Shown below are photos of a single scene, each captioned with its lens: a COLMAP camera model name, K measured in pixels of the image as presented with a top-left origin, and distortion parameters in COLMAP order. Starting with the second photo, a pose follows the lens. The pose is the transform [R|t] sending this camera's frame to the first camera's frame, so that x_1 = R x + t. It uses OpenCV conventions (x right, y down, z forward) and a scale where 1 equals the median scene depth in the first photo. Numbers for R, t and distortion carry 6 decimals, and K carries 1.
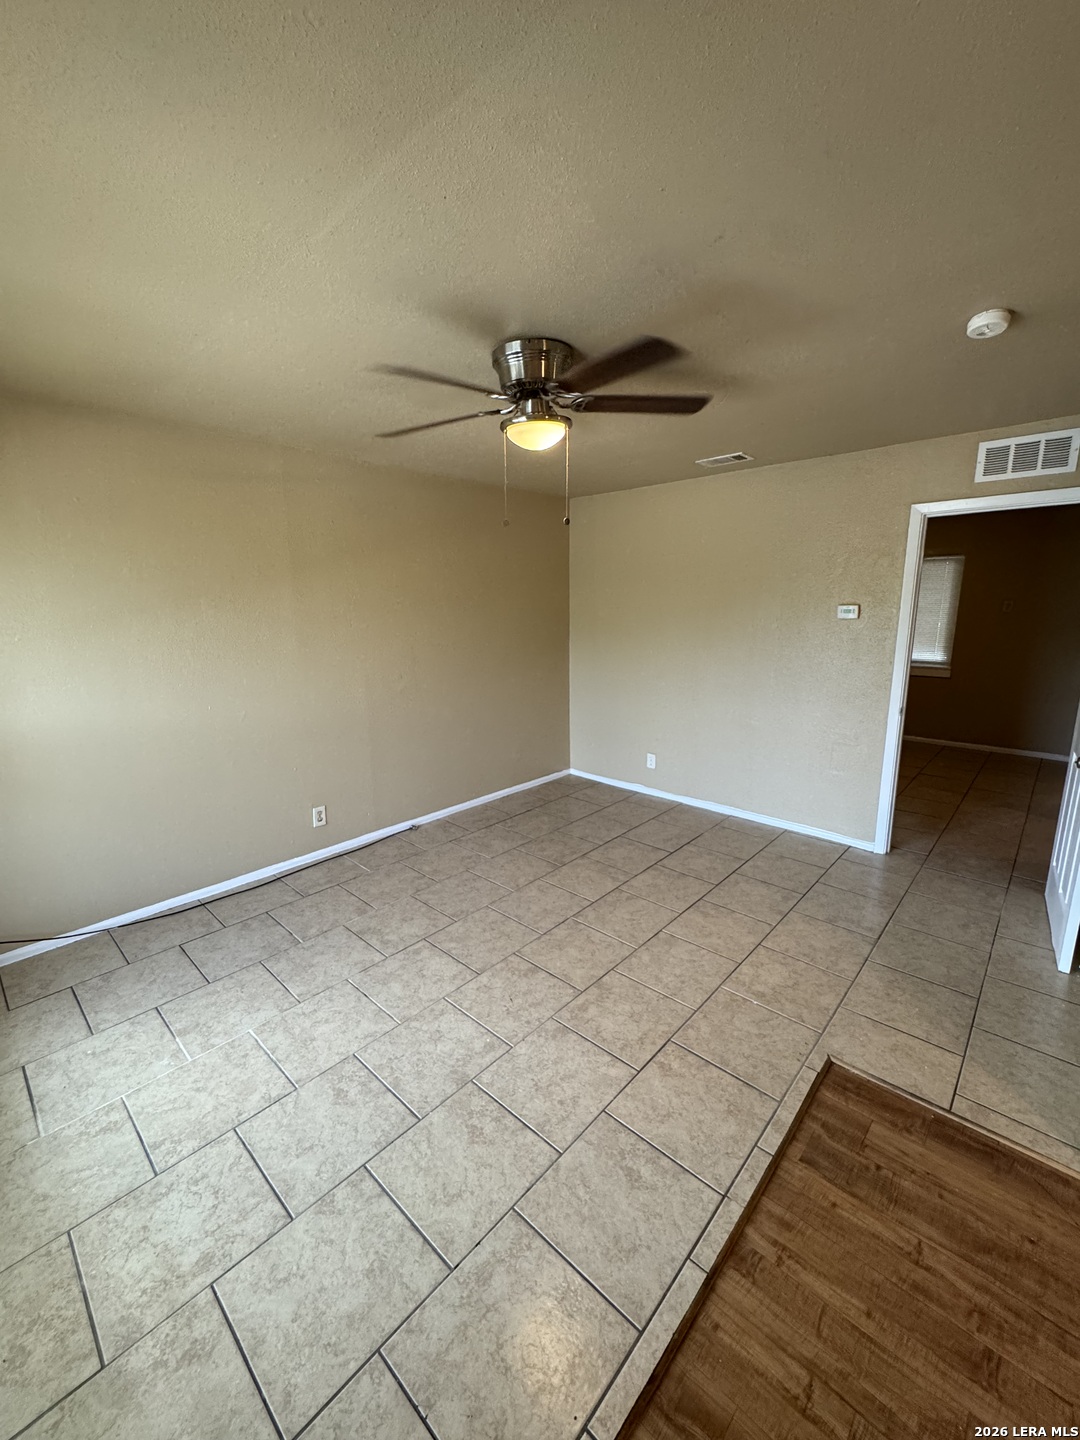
lens RADIAL K [[575.2, 0, 547.6], [0, 575.2, 722.0], [0, 0, 1]] dist [-0.003792, 0.000234]
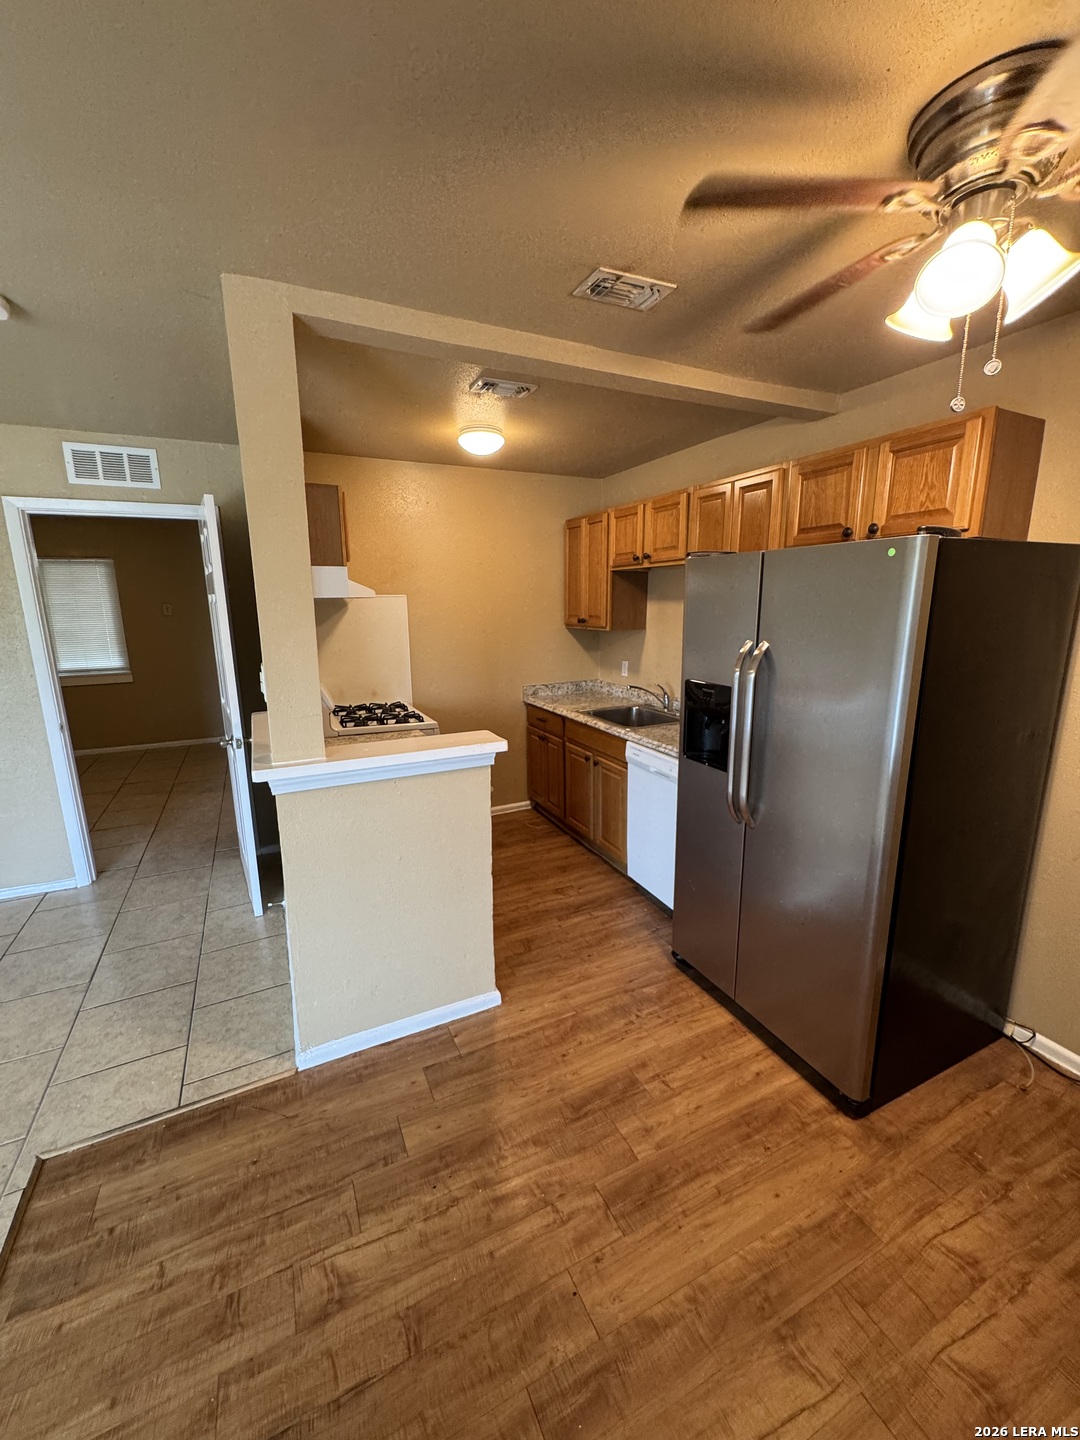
lens RADIAL K [[575.2, 0, 537.9], [0, 575.2, 720.5], [0, 0, 1]] dist [-0.003792, 0.000234]
pose [[0.365532, -0.186607, 0.911901, 0.114323], [0.194597, 0.973369, 0.121182, 0.010283], [-0.910230, 0.133158, 0.392111, -0.058980]]
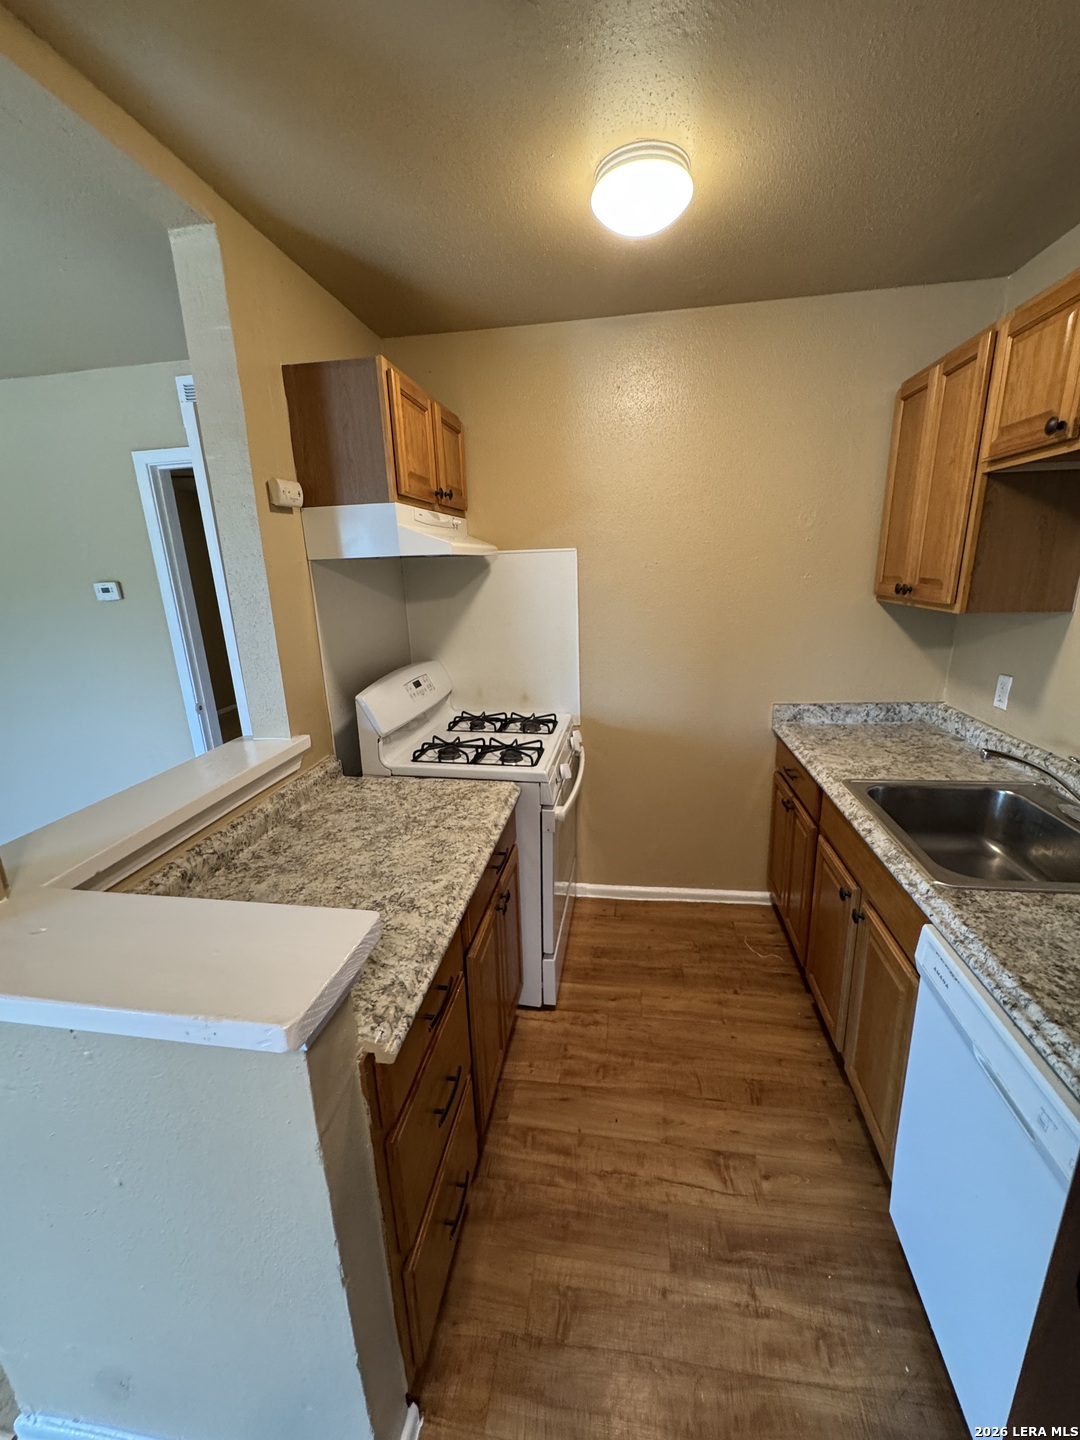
lens RADIAL K [[575.2, 0, 541.4], [0, 575.2, 721.3], [0, 0, 1]] dist [-0.003792, 0.000234]
pose [[0.824455, -0.169988, 0.539794, 0.935733], [0.143073, 0.985445, 0.091808, -0.010298], [-0.547543, 0.001538, 0.836776, 0.053236]]
